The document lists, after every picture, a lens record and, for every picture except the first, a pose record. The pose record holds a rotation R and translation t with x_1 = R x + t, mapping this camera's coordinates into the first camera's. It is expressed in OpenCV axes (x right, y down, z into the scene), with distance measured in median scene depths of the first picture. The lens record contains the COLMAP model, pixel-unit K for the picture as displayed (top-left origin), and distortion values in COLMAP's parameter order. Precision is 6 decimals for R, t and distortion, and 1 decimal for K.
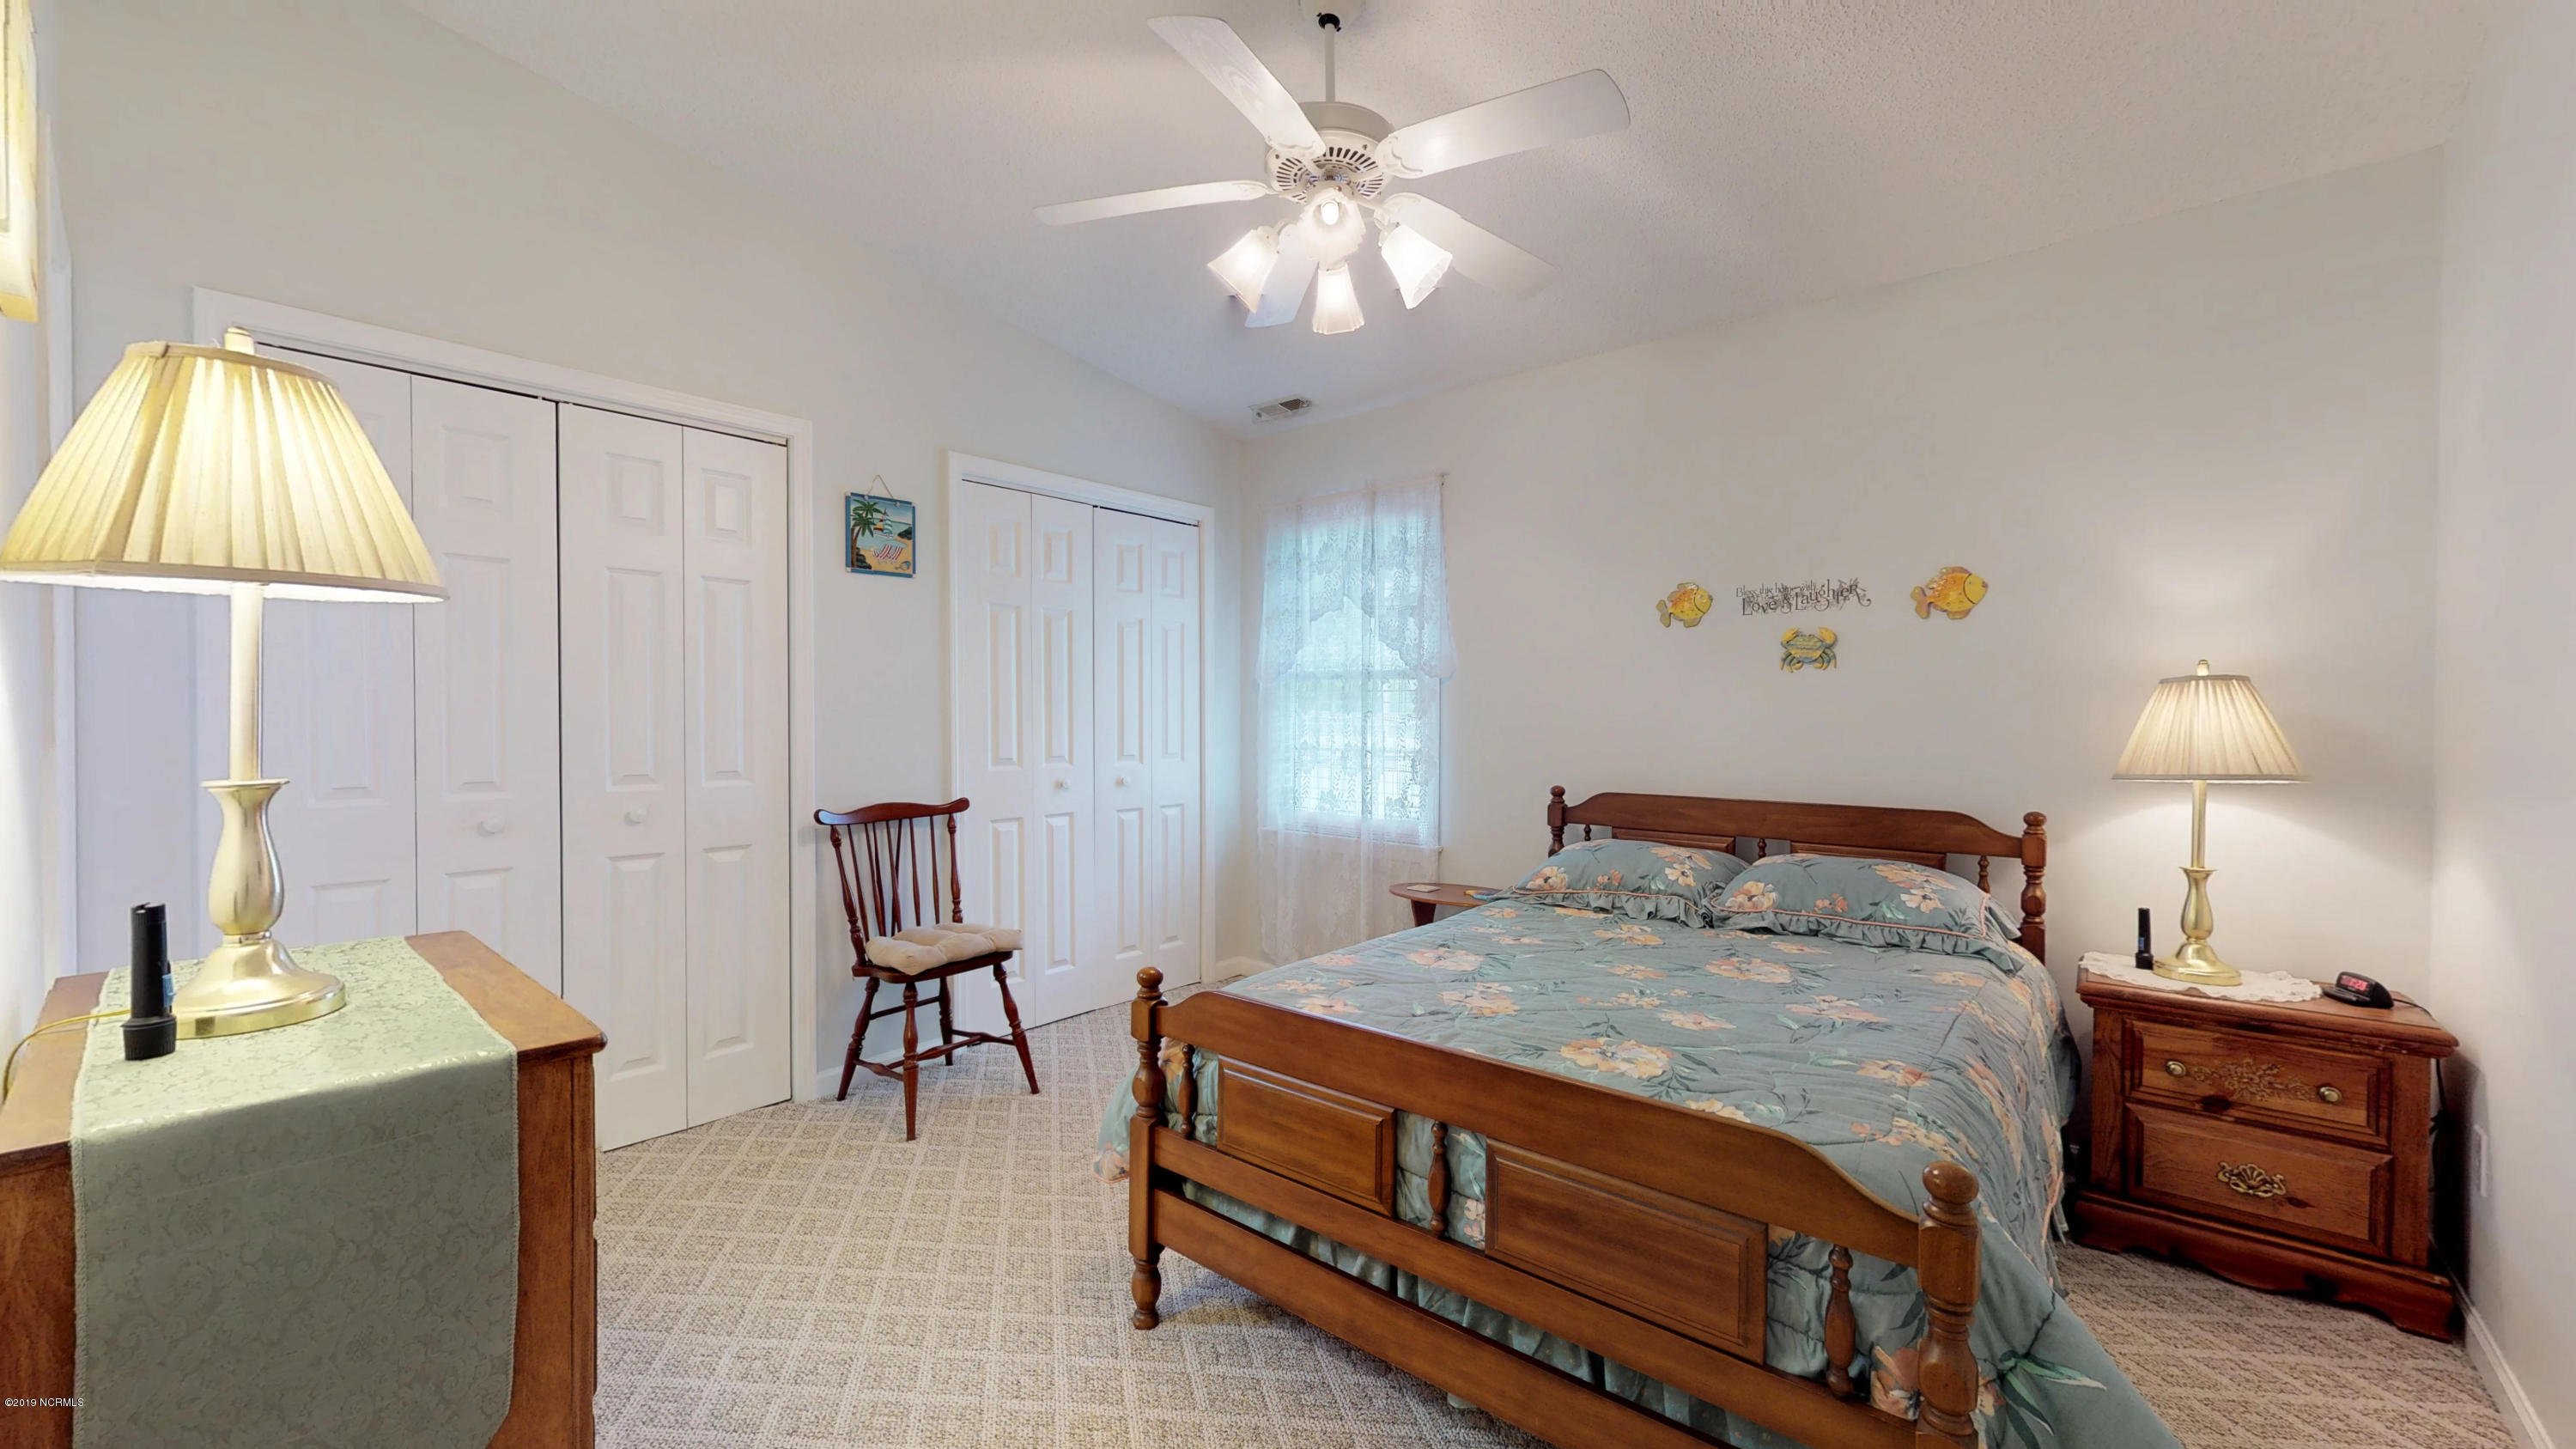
lens RADIAL K [[987.2, 0, 1288.0], [0, 987.2, 724.5], [0, 0, 1]] dist [-0.001599, 0.000206]
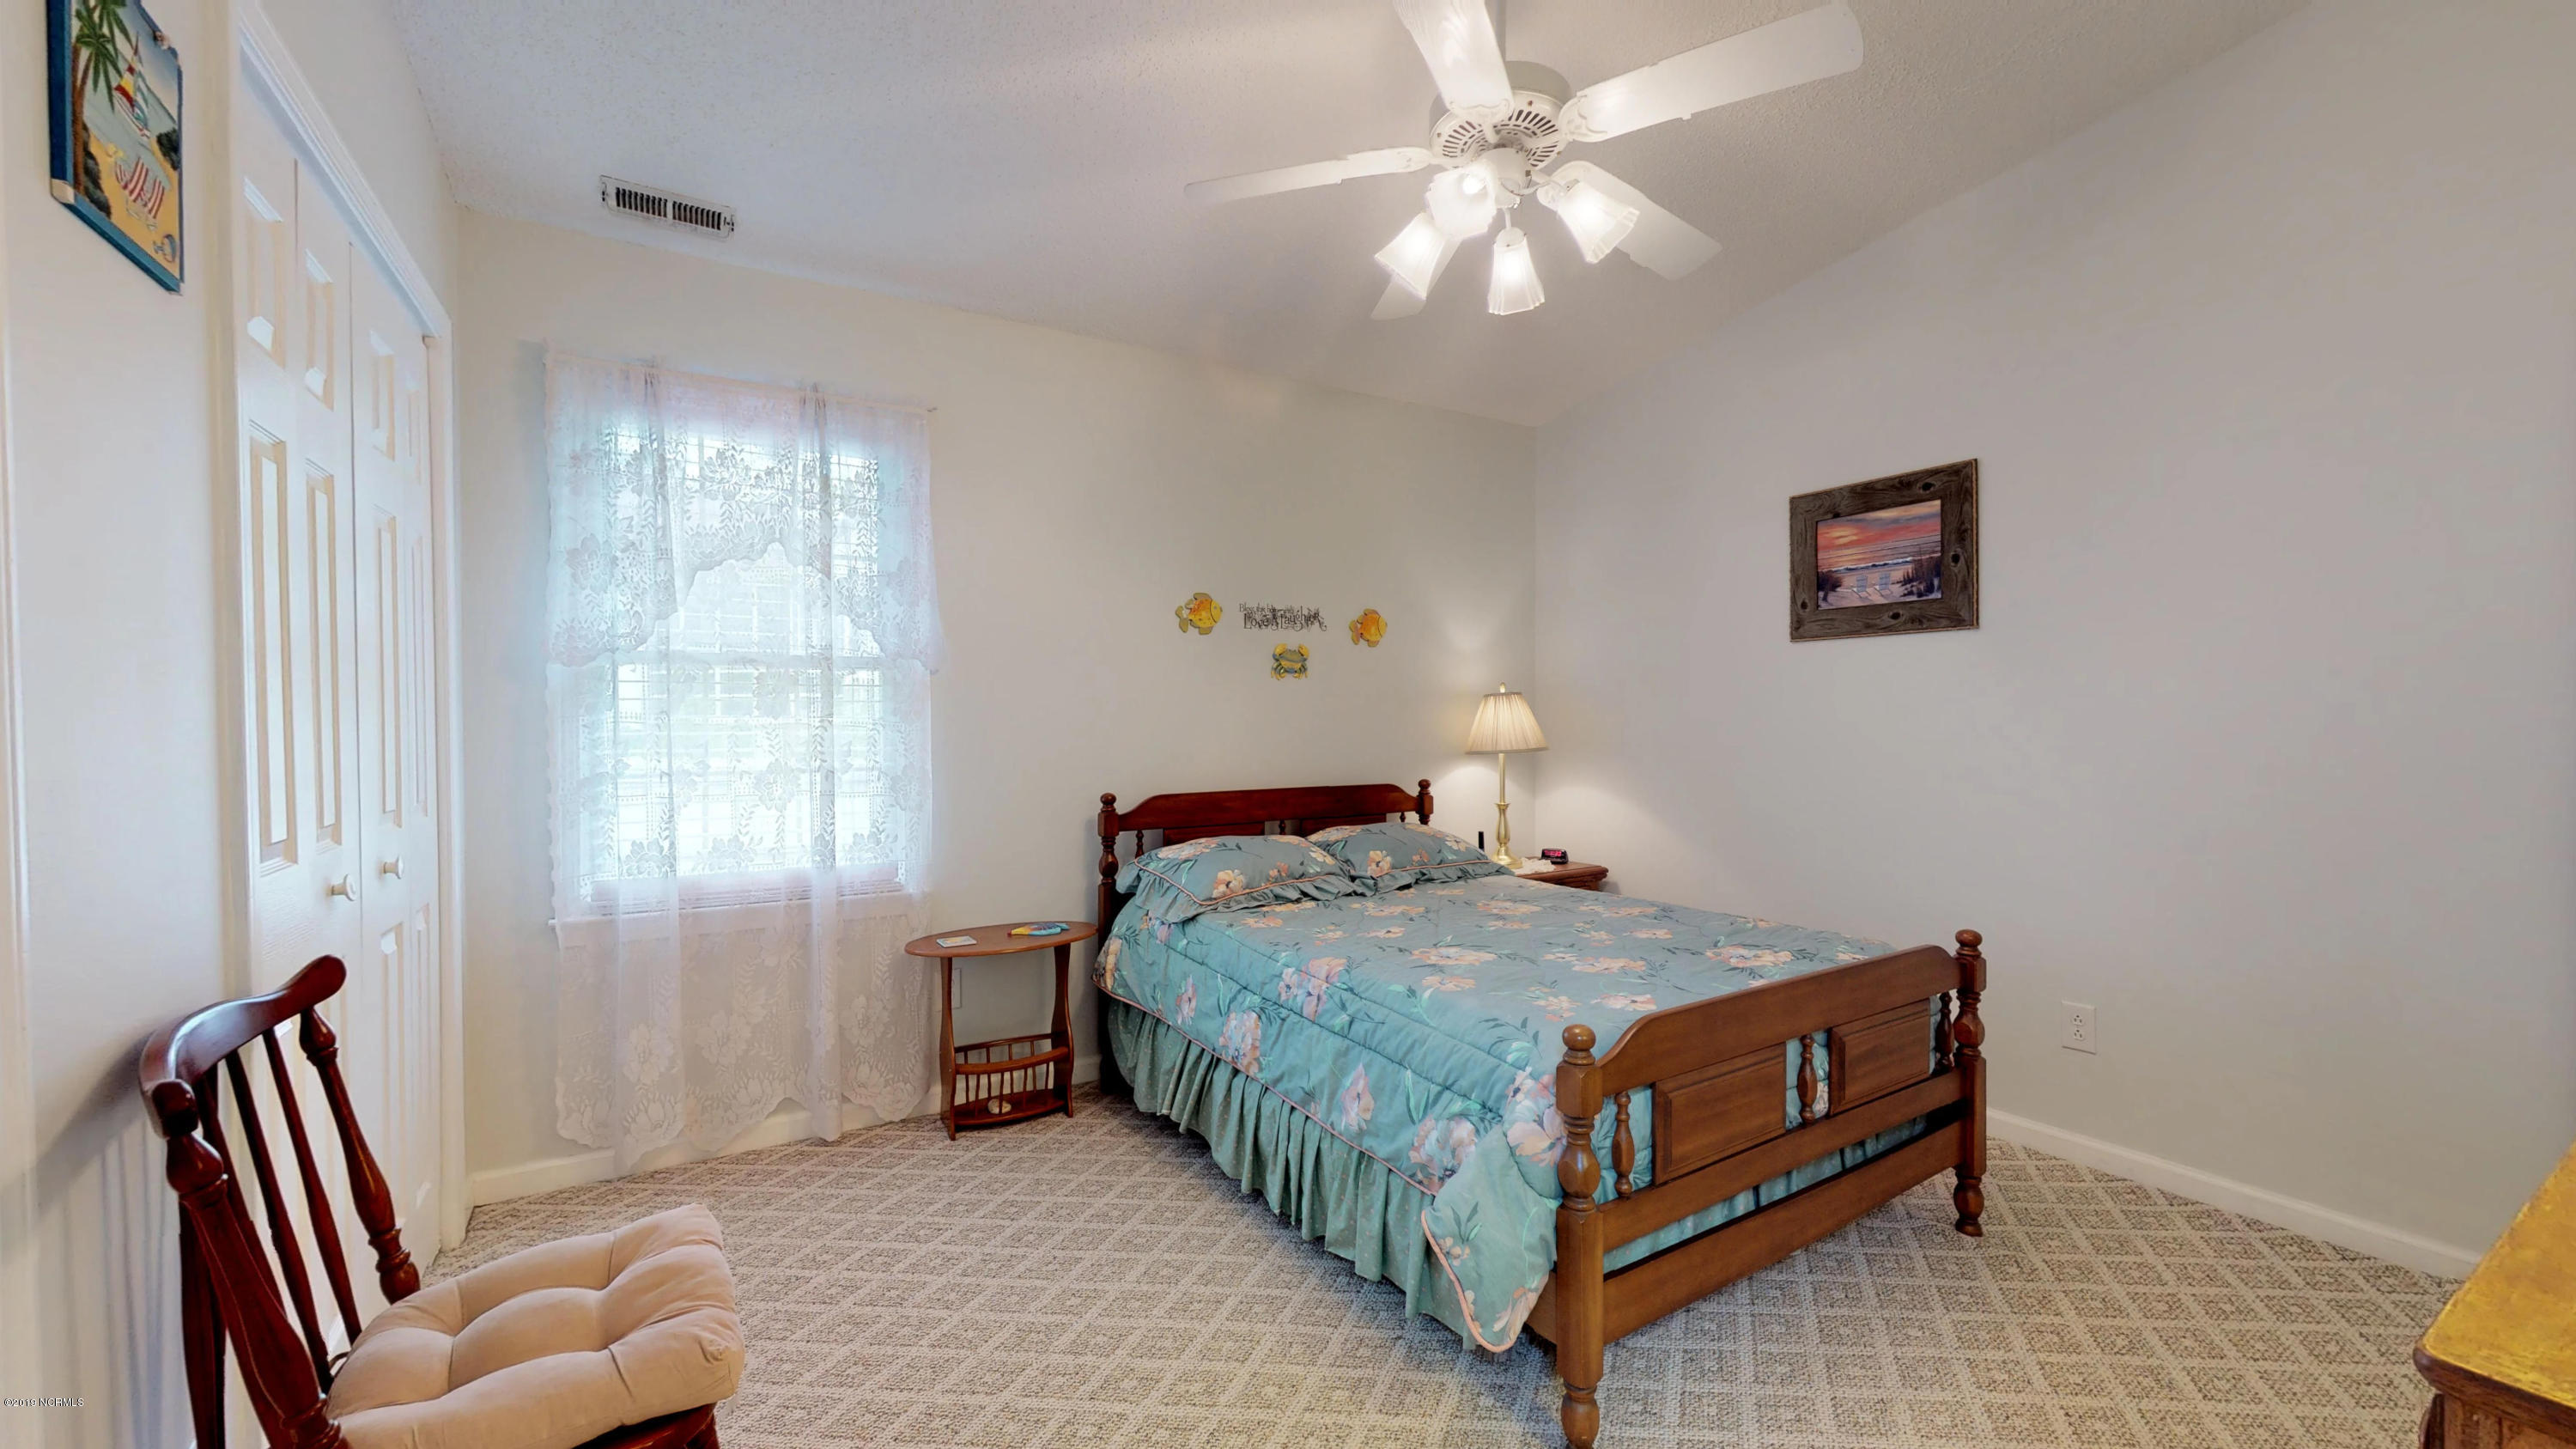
lens RADIAL K [[987.2, 0, 1288.0], [0, 987.2, 724.5], [0, 0, 1]] dist [-0.001599, 0.000206]
pose [[0.312486, -0.010961, 0.949859, -0.628280], [0.016596, 0.999844, 0.006078, -0.006253], [-0.949777, 0.013865, 0.312619, 0.620267]]
